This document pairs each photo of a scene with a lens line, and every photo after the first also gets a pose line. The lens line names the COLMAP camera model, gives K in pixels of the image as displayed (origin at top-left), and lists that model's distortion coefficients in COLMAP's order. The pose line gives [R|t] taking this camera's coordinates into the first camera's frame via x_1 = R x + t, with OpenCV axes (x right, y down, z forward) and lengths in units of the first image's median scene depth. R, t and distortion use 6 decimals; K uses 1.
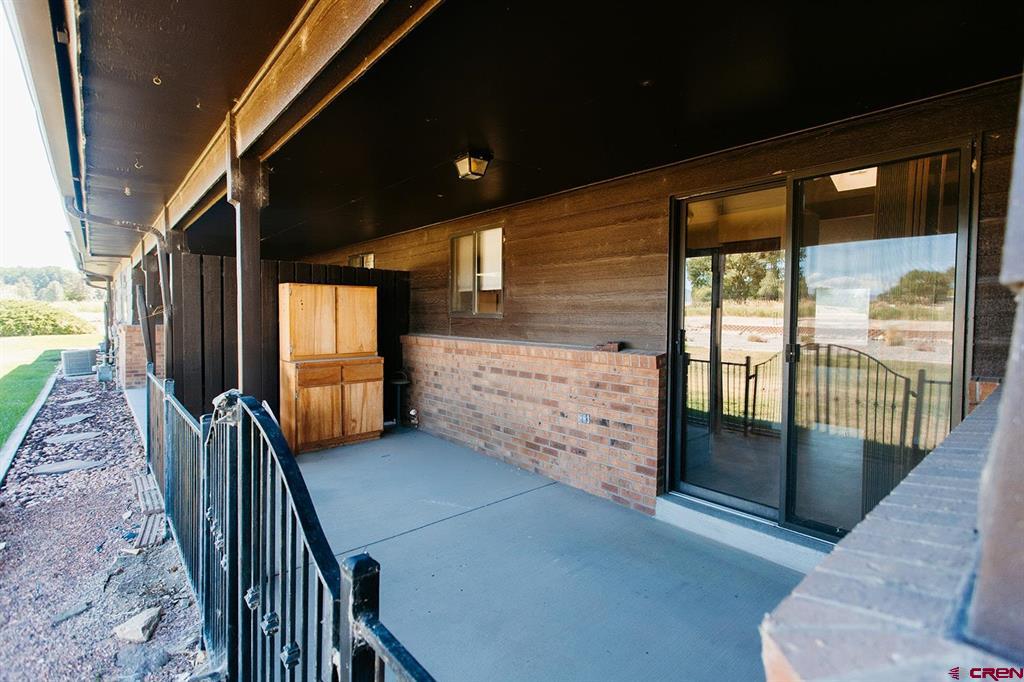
lens RADIAL K [[483.2, 0, 519.7], [0, 483.2, 331.0], [0, 0, 1]] dist [0.014413, 0.000410]
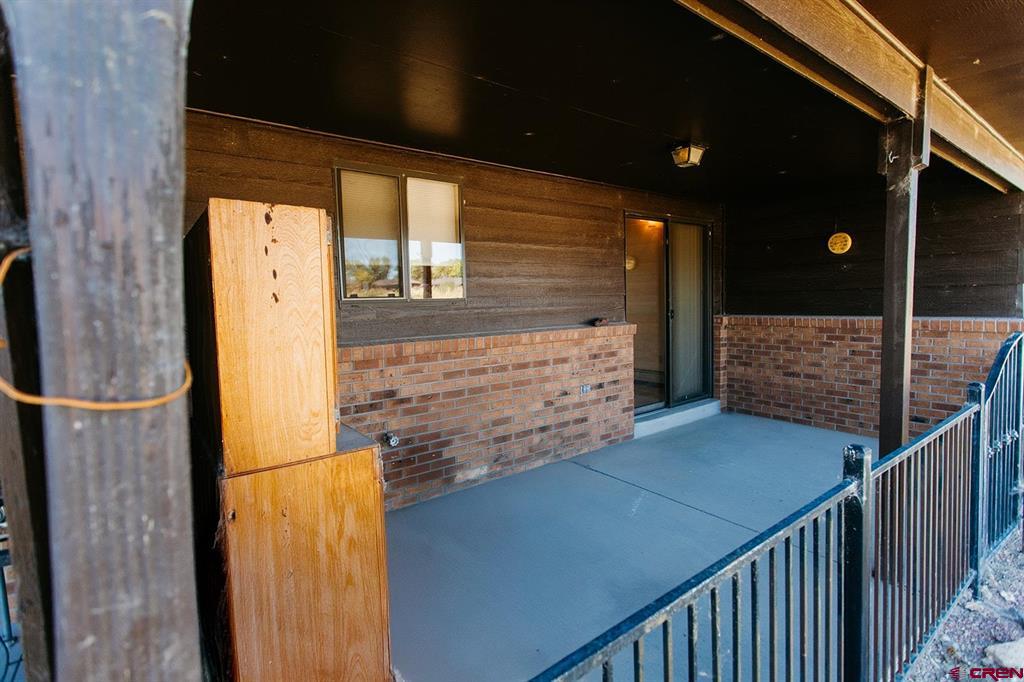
lens RADIAL K [[483.2, 0, 519.7], [0, 483.2, 331.0], [0, 0, 1]] dist [0.014413, 0.000410]
pose [[0.077562, -0.079817, 0.993787, -1.016665], [0.058380, 0.995443, 0.075393, -0.048242], [-0.995277, 0.052169, 0.081869, 1.087657]]
